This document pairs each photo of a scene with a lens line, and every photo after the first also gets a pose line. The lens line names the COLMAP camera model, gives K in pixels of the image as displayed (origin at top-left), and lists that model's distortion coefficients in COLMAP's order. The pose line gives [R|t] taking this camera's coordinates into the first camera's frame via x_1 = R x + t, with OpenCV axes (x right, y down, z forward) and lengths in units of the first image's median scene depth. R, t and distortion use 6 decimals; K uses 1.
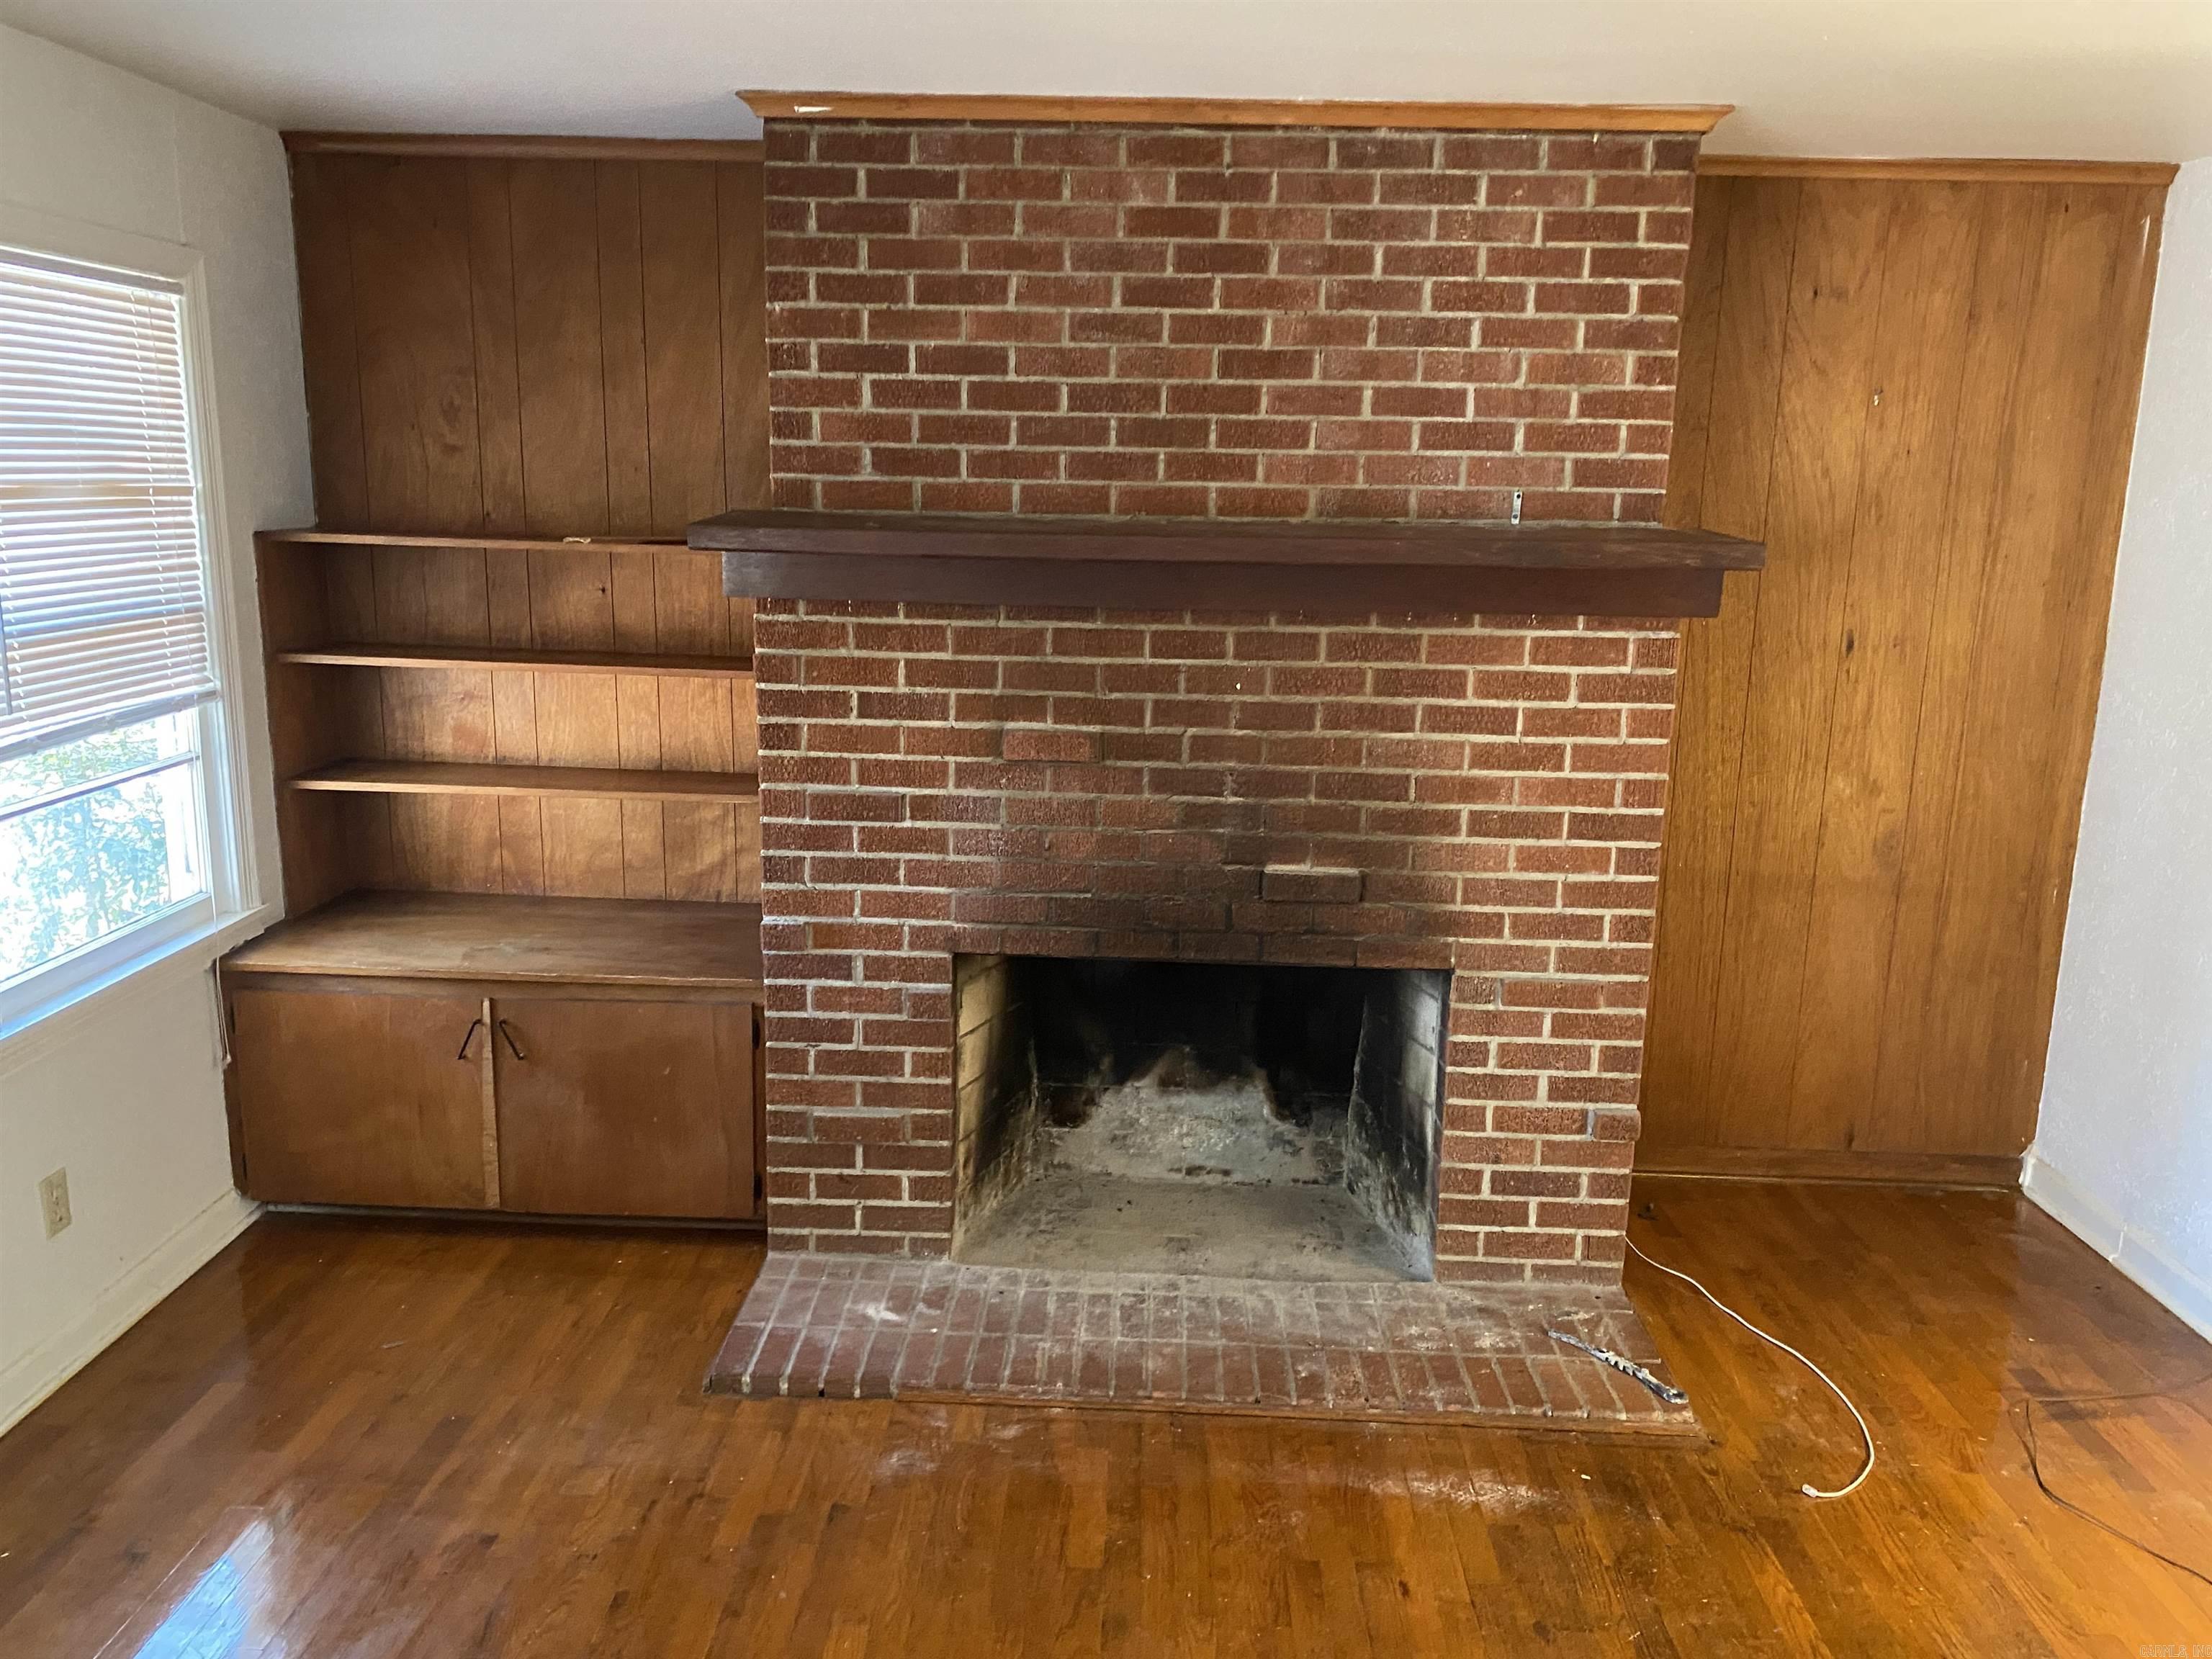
lens RADIAL K [[1673.6, 0, 1066.5], [0, 1673.6, 852.7], [0, 0, 1]] dist [0.084316, -0.211524]
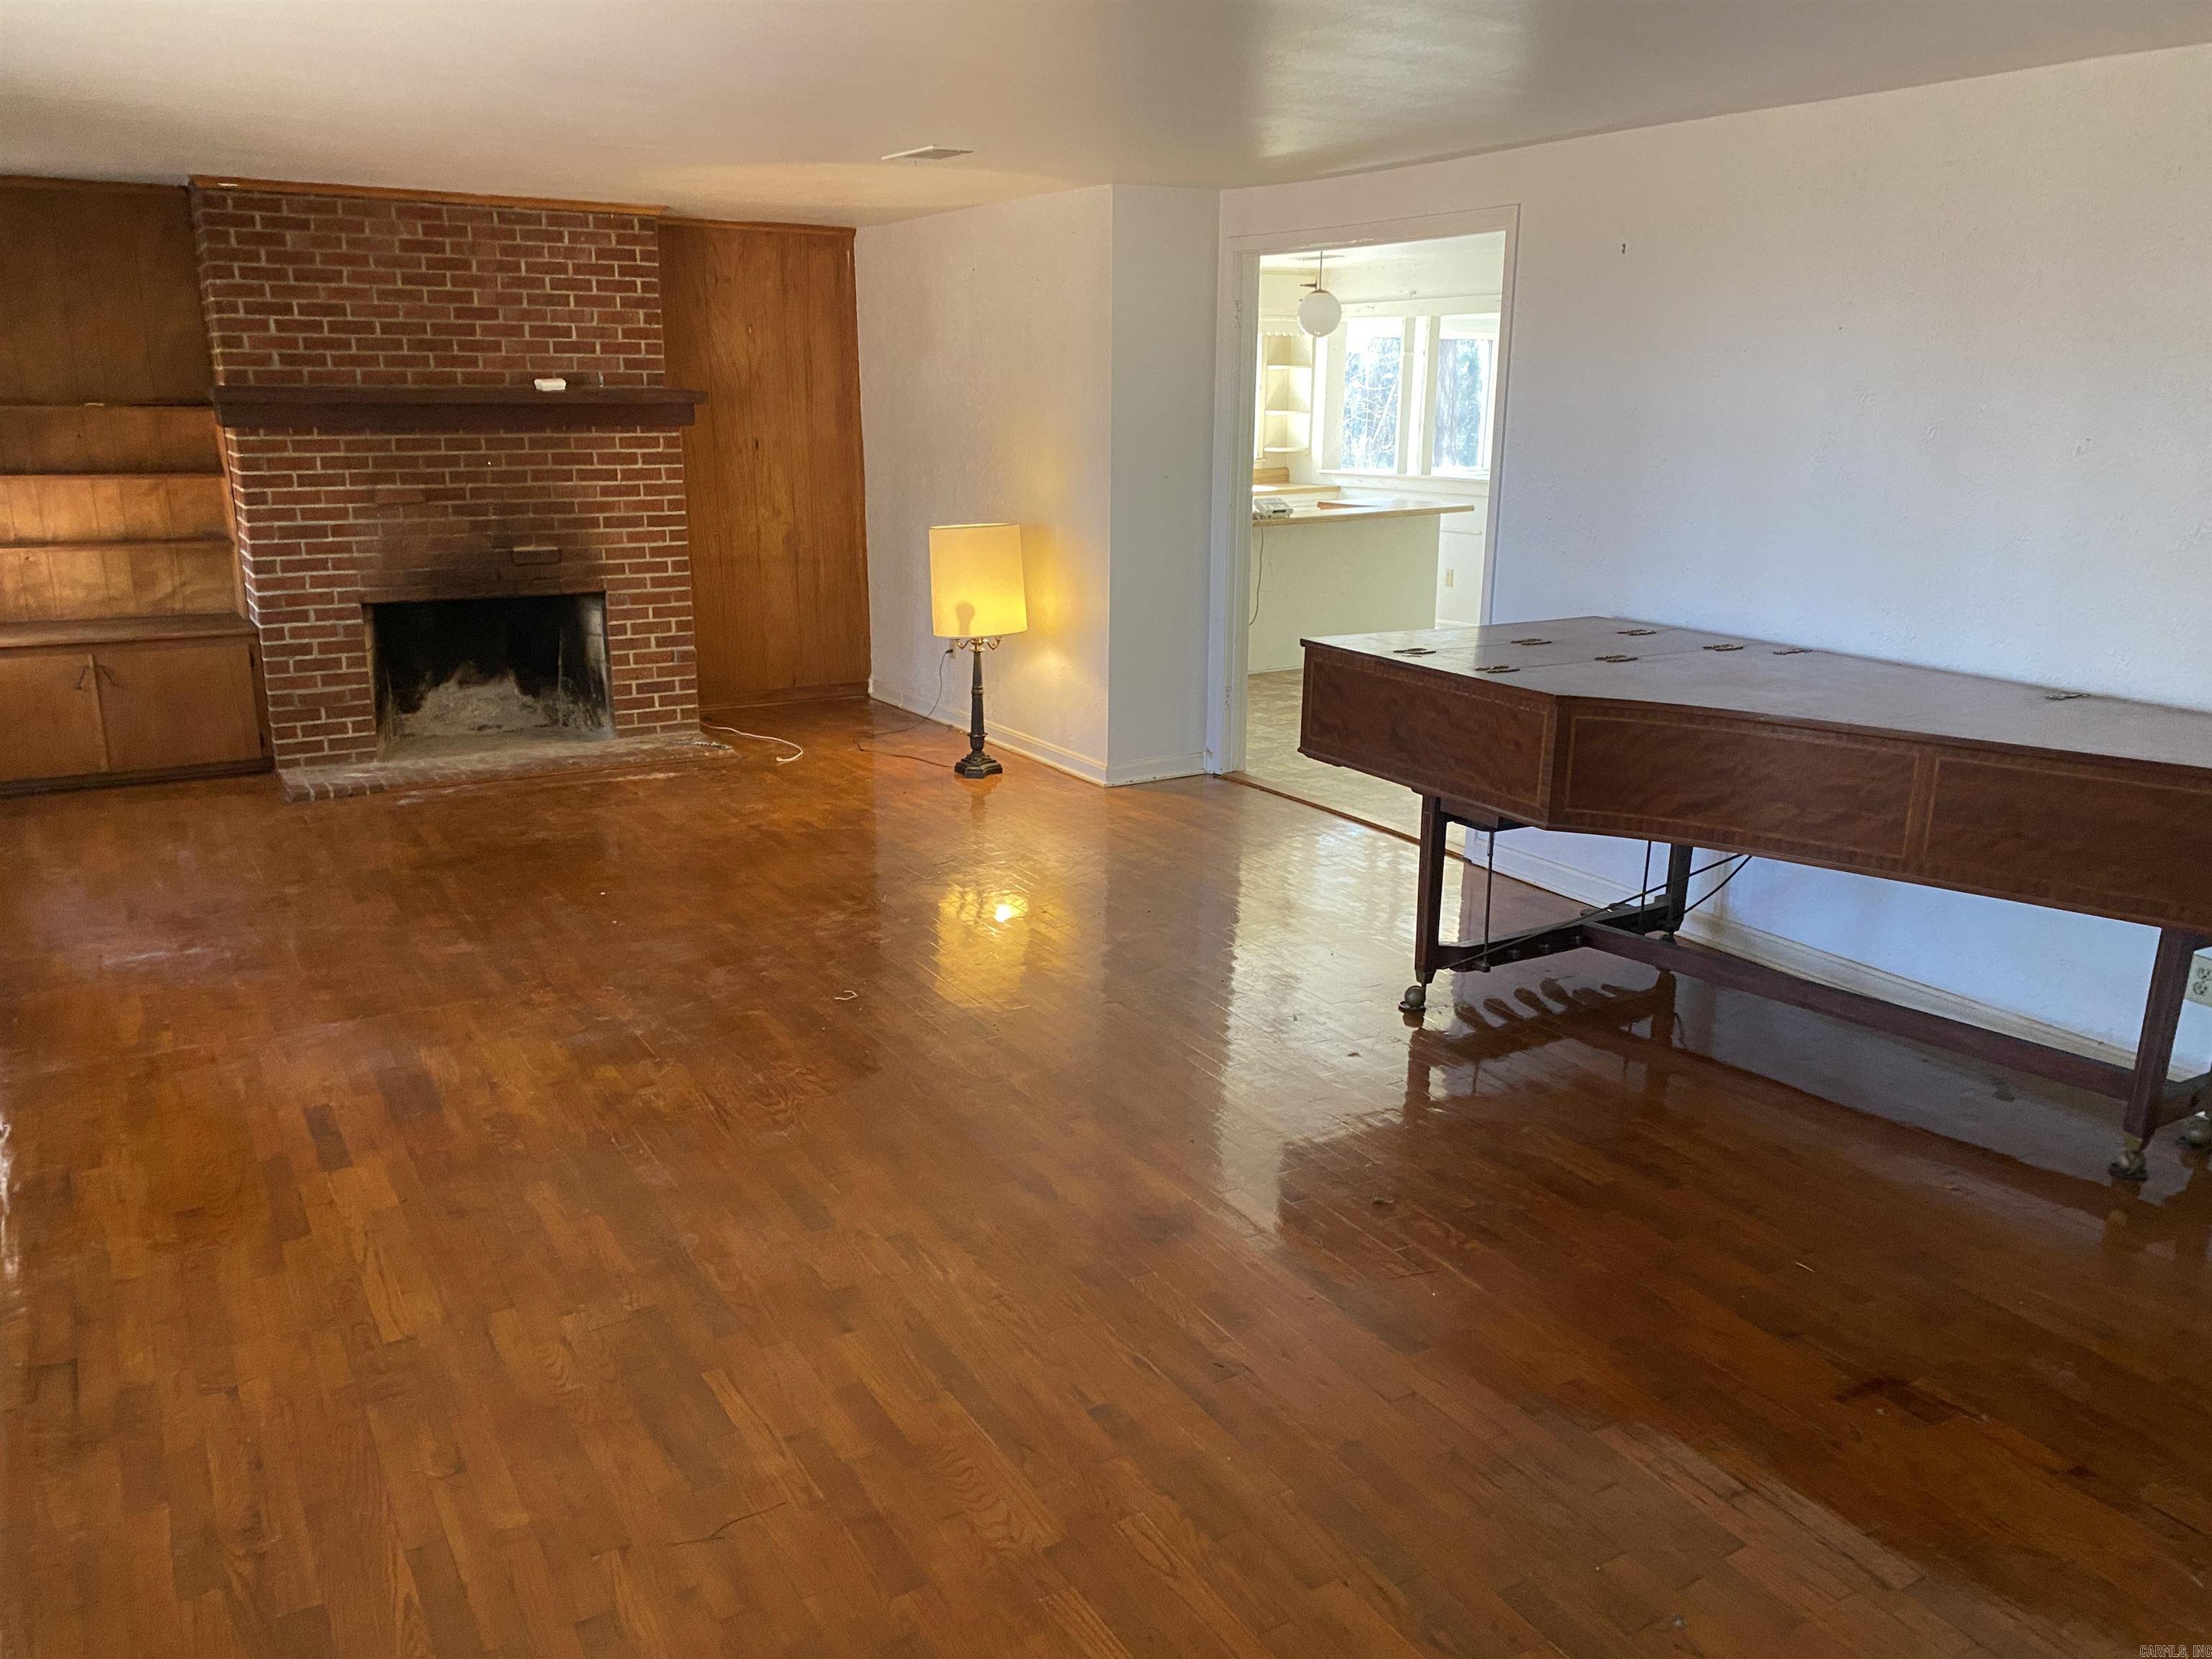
lens RADIAL K [[1681.4, 0, 1090.2], [0, 1681.4, 818.5], [0, 0, 1]] dist [0.018444, -0.010250]
pose [[0.832386, -0.152653, 0.532758, -0.471705], [0.132193, 0.988257, 0.076630, 0.283625], [-0.538200, 0.006642, 0.842791, -1.223696]]
